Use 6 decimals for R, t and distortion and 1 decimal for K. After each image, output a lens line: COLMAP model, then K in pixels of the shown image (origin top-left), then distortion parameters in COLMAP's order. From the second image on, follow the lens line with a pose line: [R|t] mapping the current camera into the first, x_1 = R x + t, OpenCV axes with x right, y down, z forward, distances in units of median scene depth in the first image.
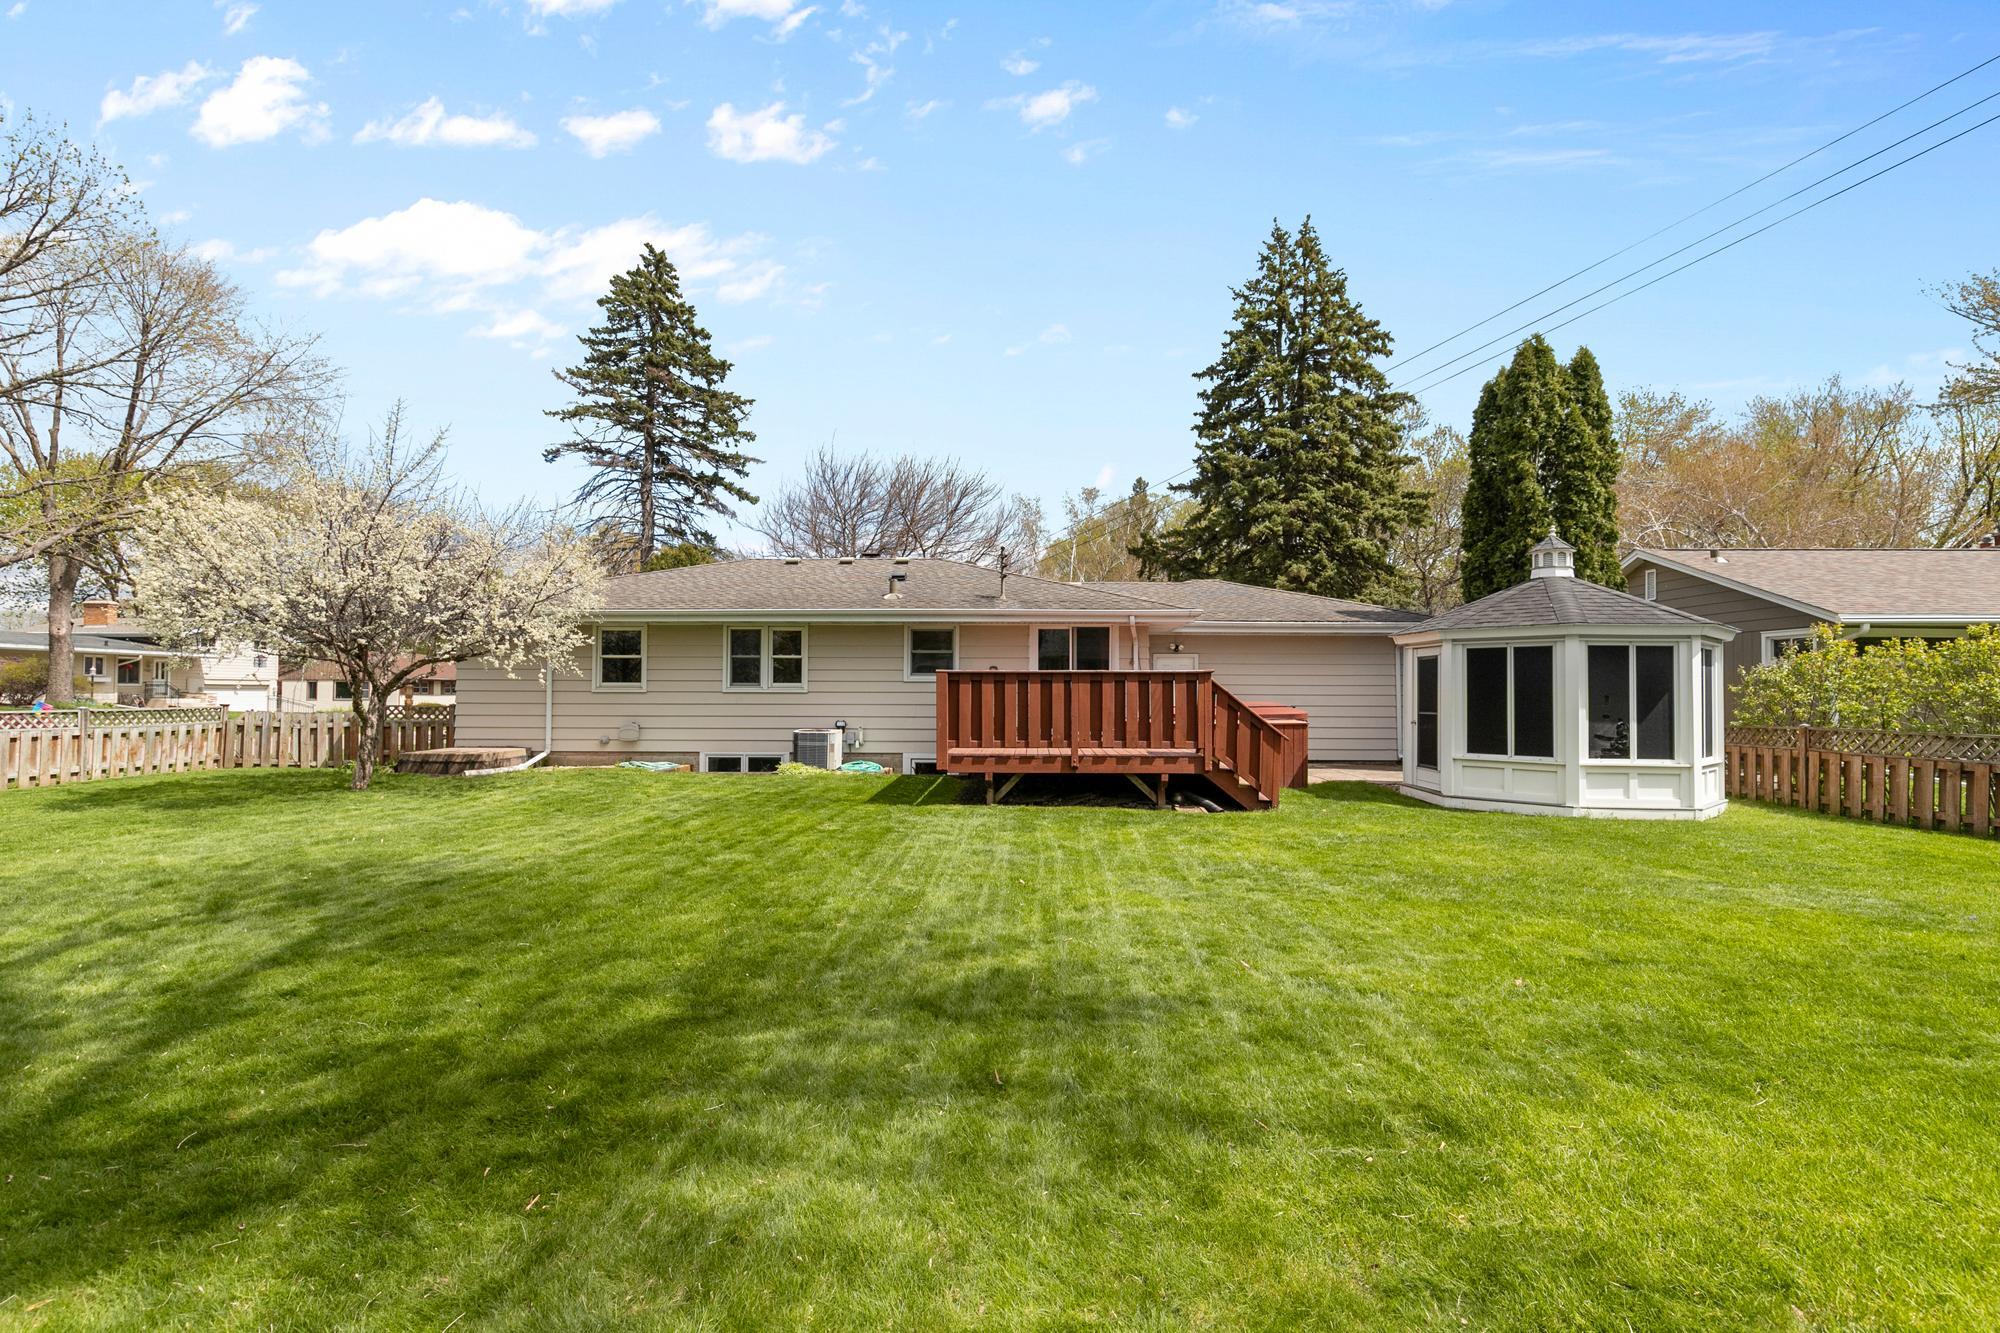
lens RADIAL K [[932.8, 0, 990.2], [0, 932.8, 689.2], [0, 0, 1]] dist [0.034493, 0.000010]
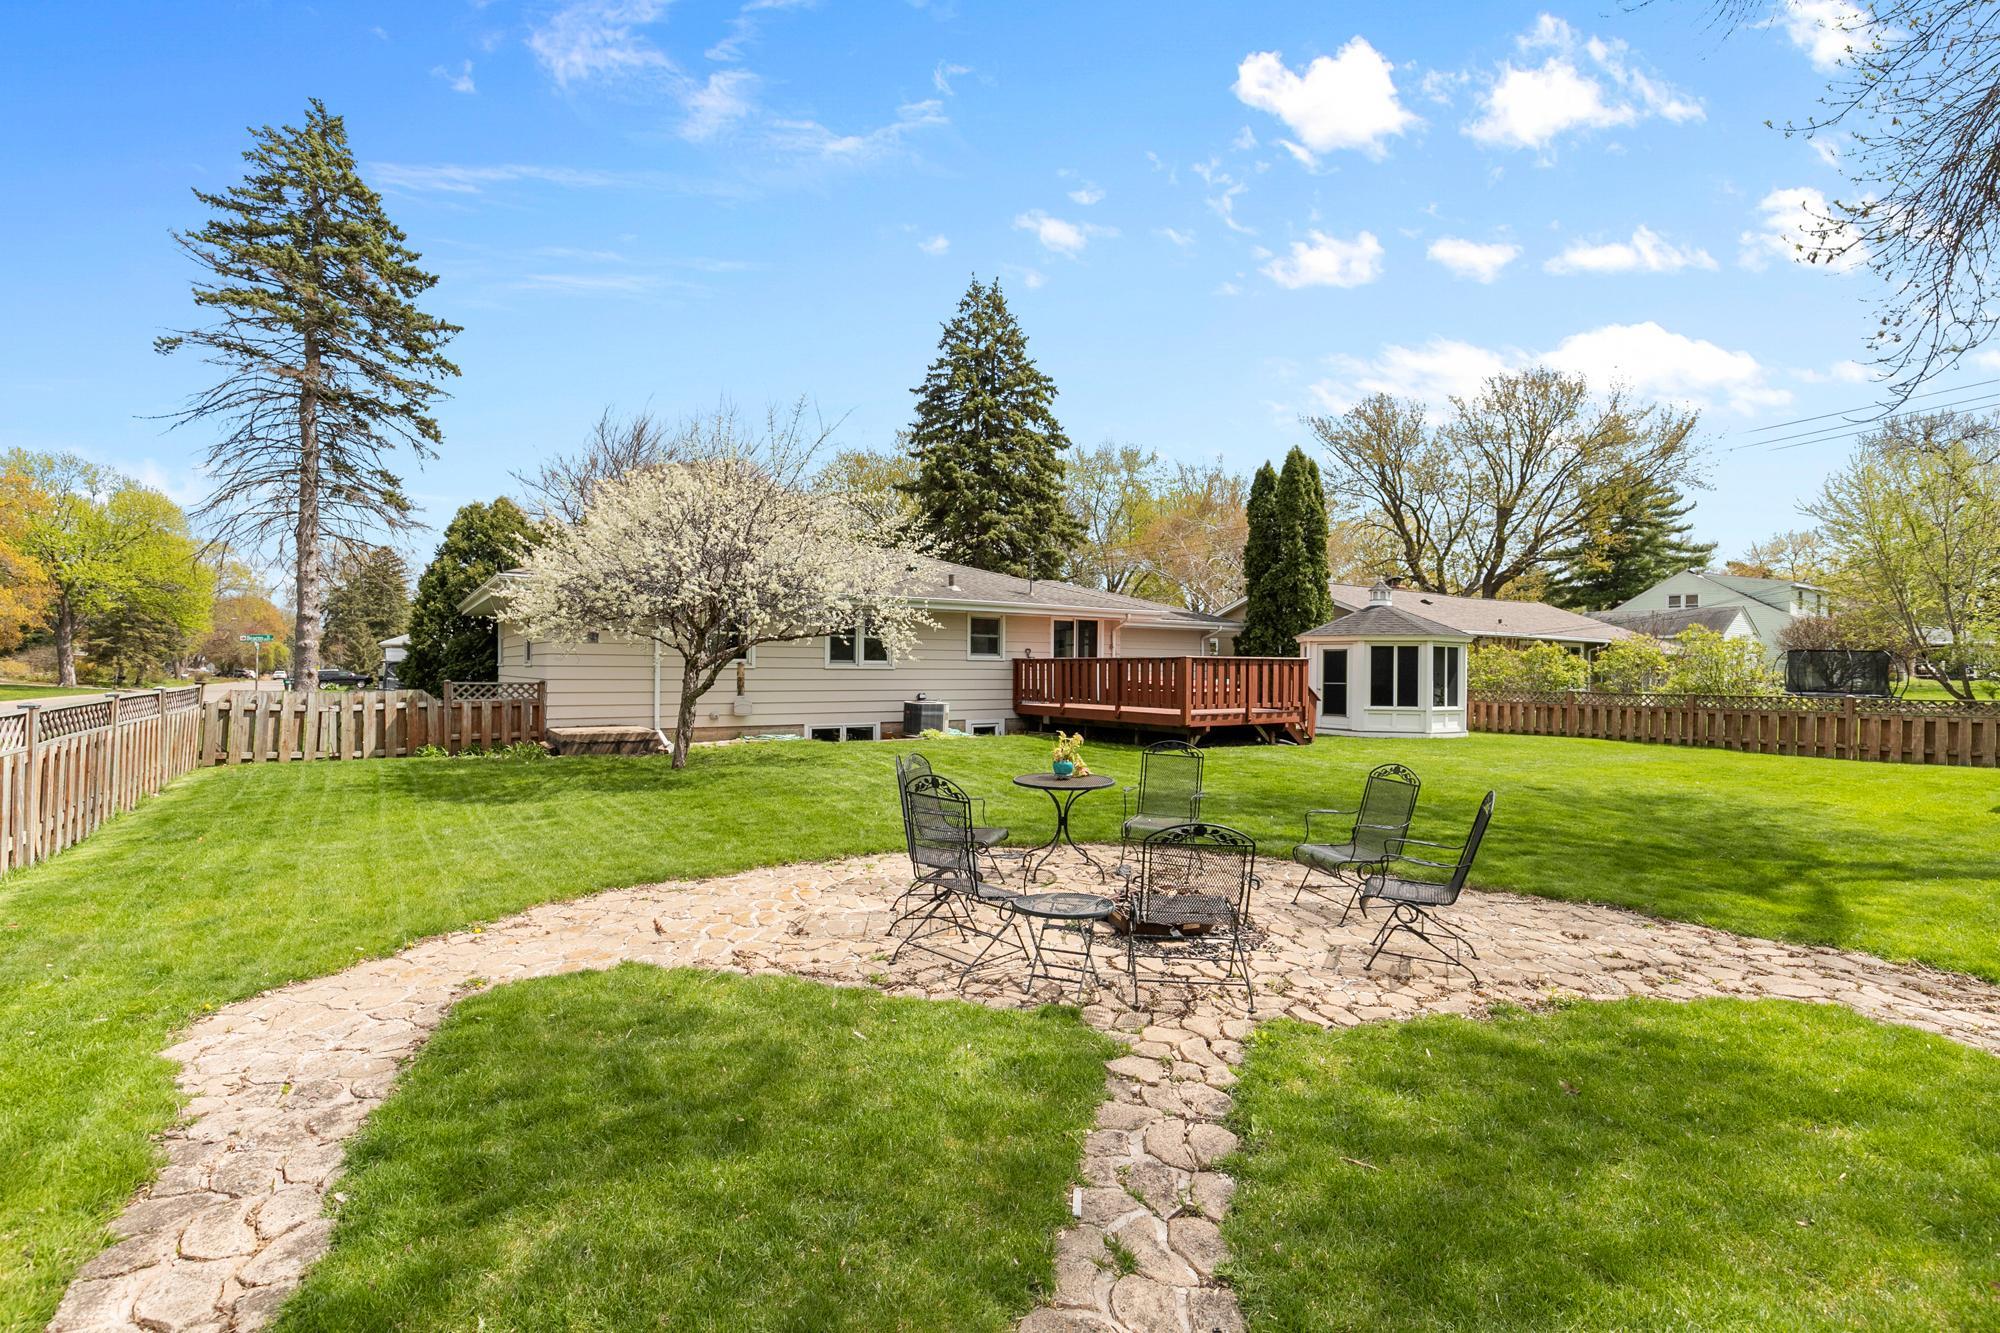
lens RADIAL K [[932.8, 0, 990.2], [0, 932.8, 689.2], [0, 0, 1]] dist [0.034493, 0.000010]
pose [[0.815537, -0.011666, 0.578587, -0.761676], [-0.005839, 0.999580, 0.028385, -0.005239], [-0.578675, -0.026527, 0.815127, 0.001817]]
